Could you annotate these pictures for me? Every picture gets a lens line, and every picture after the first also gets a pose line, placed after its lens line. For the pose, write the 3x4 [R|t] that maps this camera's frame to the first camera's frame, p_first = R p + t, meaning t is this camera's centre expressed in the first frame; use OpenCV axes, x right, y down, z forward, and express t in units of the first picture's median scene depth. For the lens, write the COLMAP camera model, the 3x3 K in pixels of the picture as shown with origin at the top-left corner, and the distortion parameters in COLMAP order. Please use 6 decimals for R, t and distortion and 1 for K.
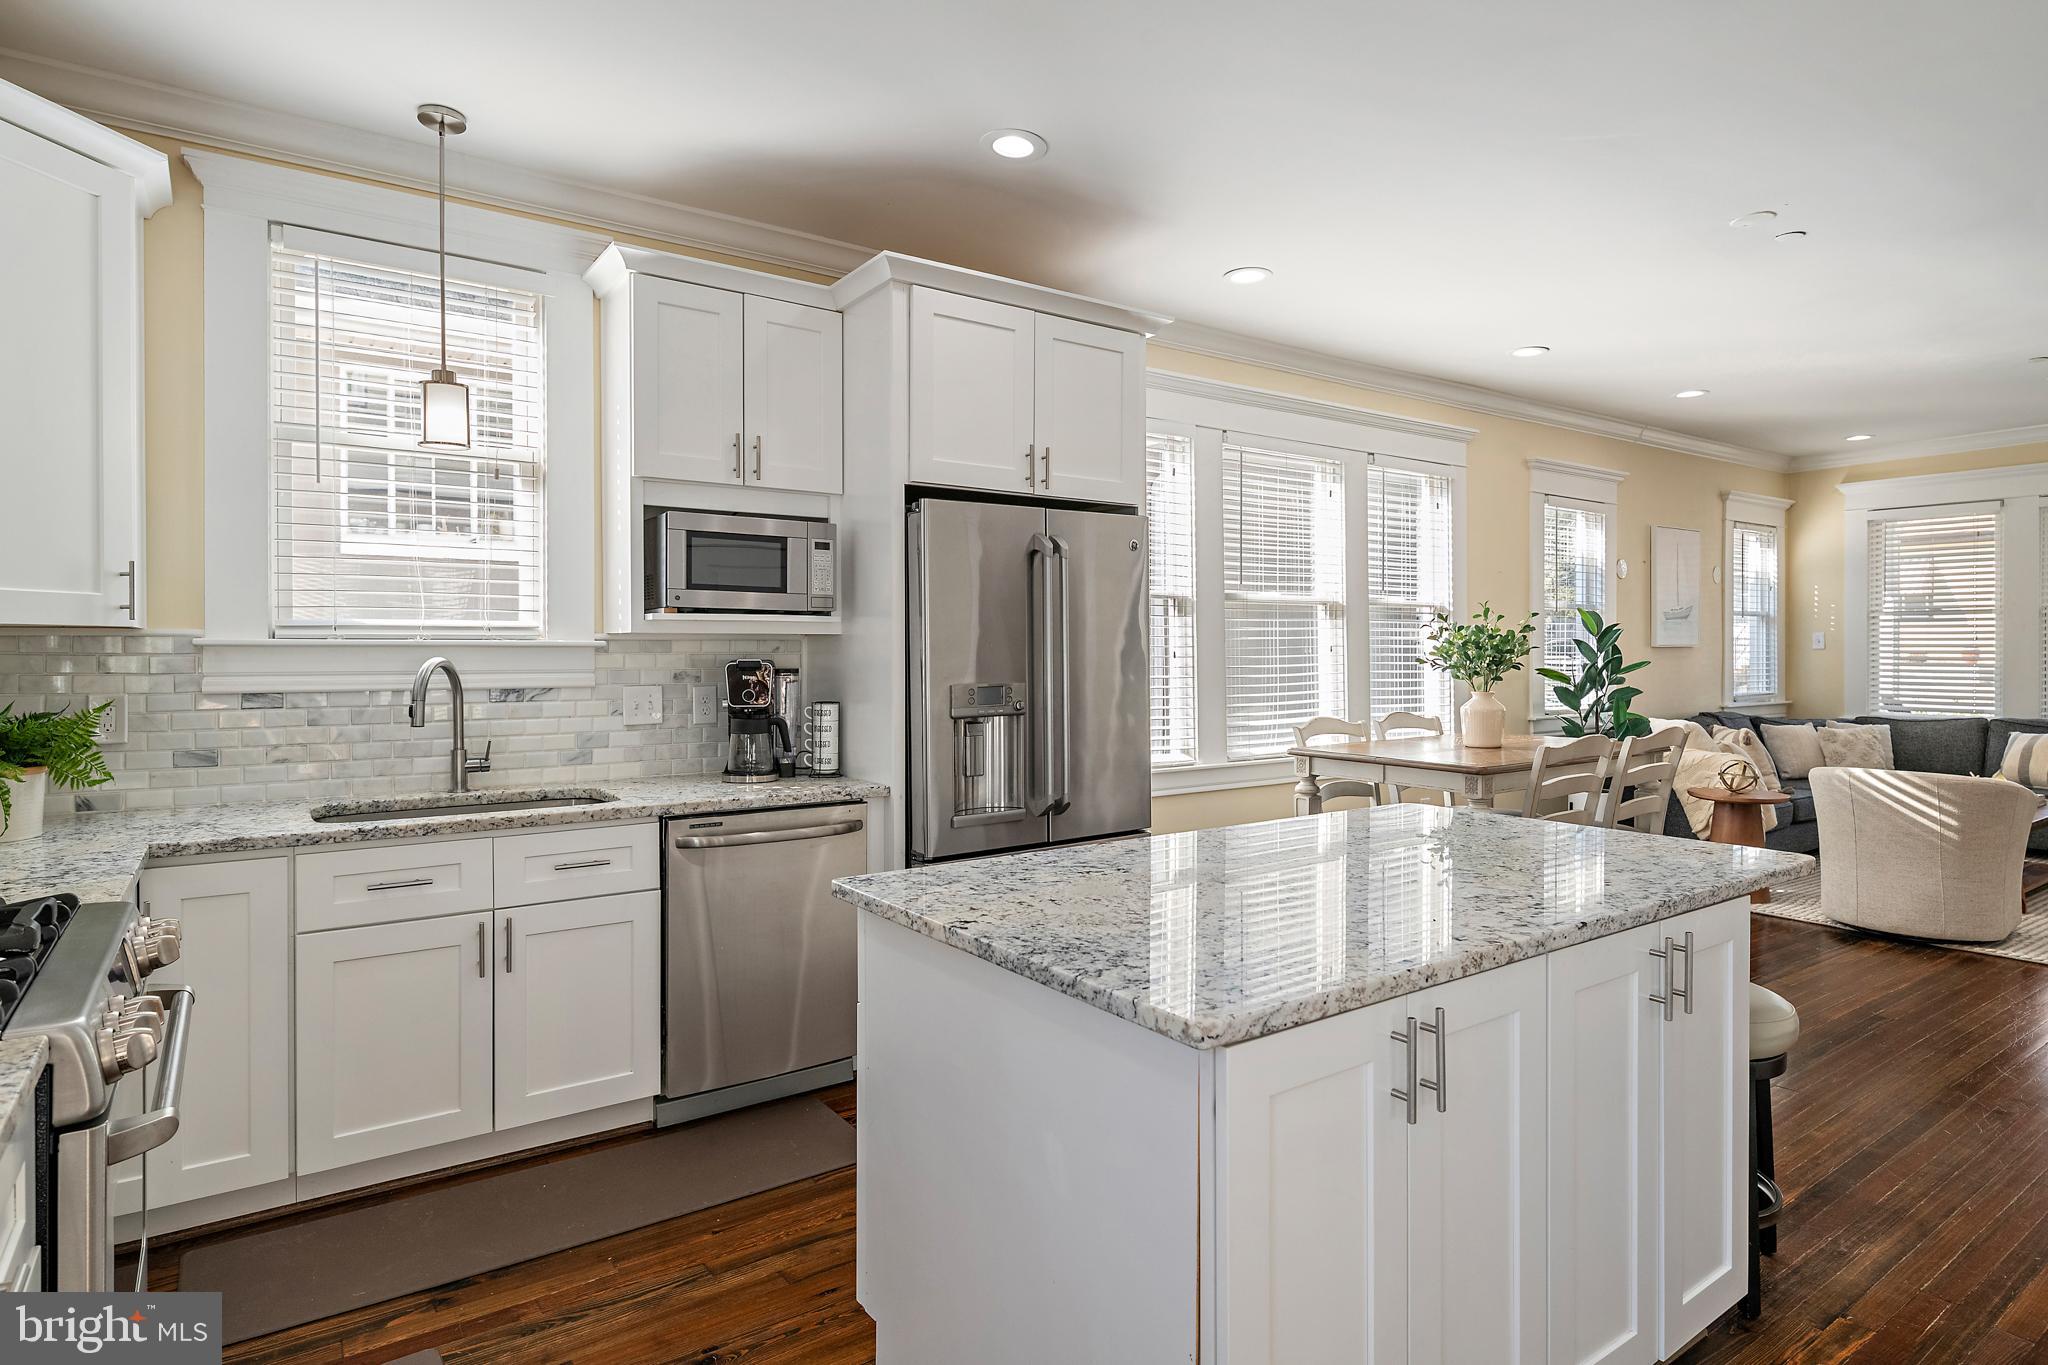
lens RADIAL K [[1104.3, 0, 1024.2], [0, 1104.3, 666.6], [0, 0, 1]] dist [0.007046, 0.000749]
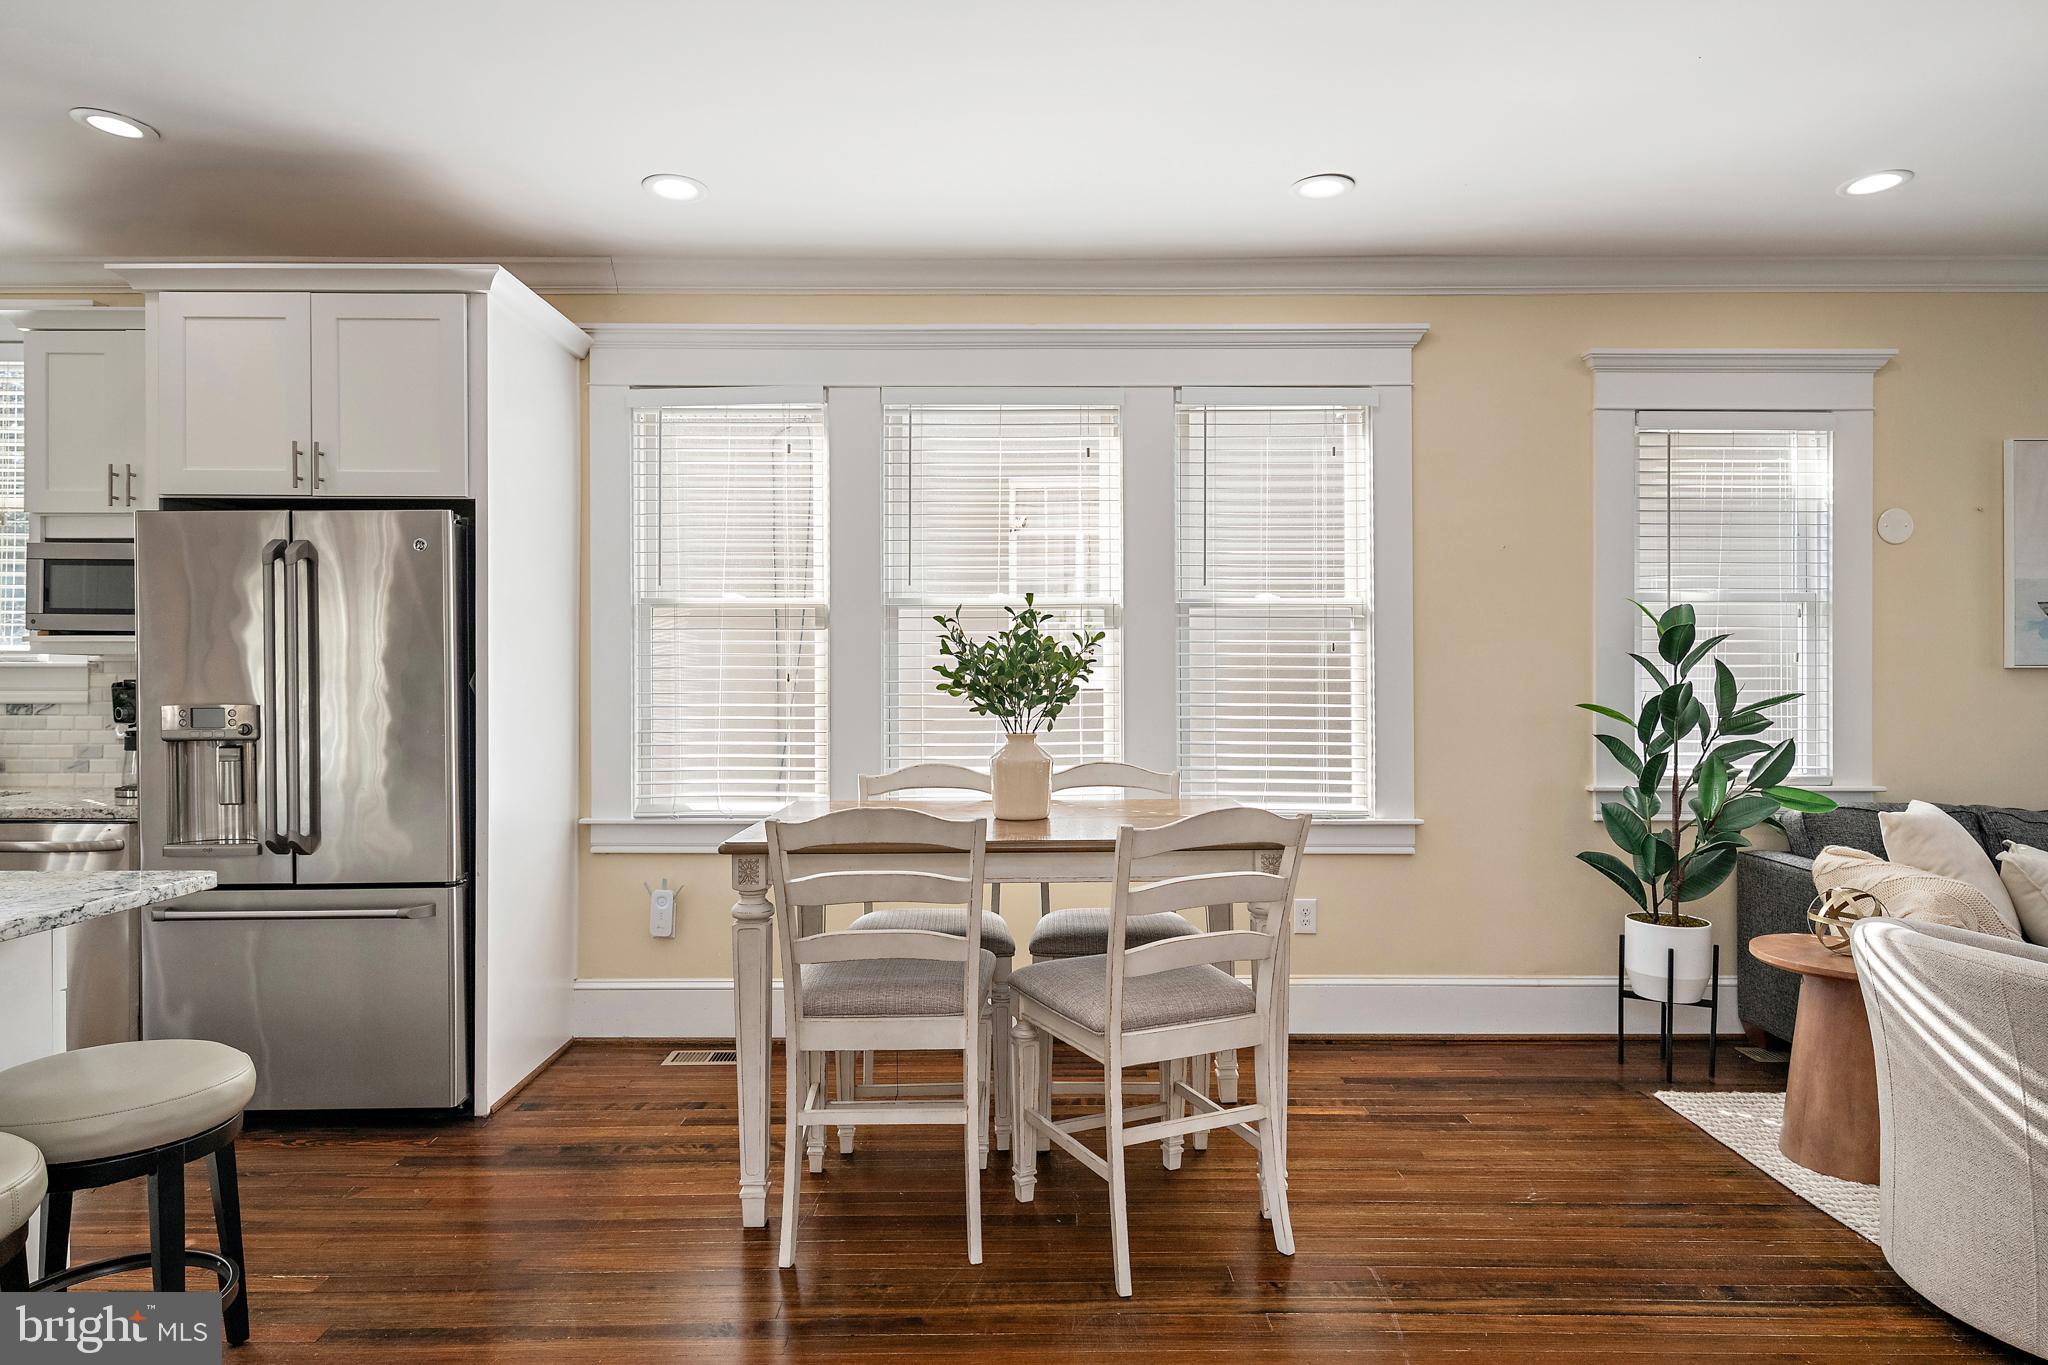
lens RADIAL K [[1104.3, 0, 1024.5], [0, 1104.3, 685.1], [0, 0, 1]] dist [0.007046, 0.000749]
pose [[0.827877, 0.008404, -0.560847, 0.993727], [-0.008048, 0.999963, 0.003103, -0.010827], [0.560852, 0.001945, 0.827914, 0.586084]]
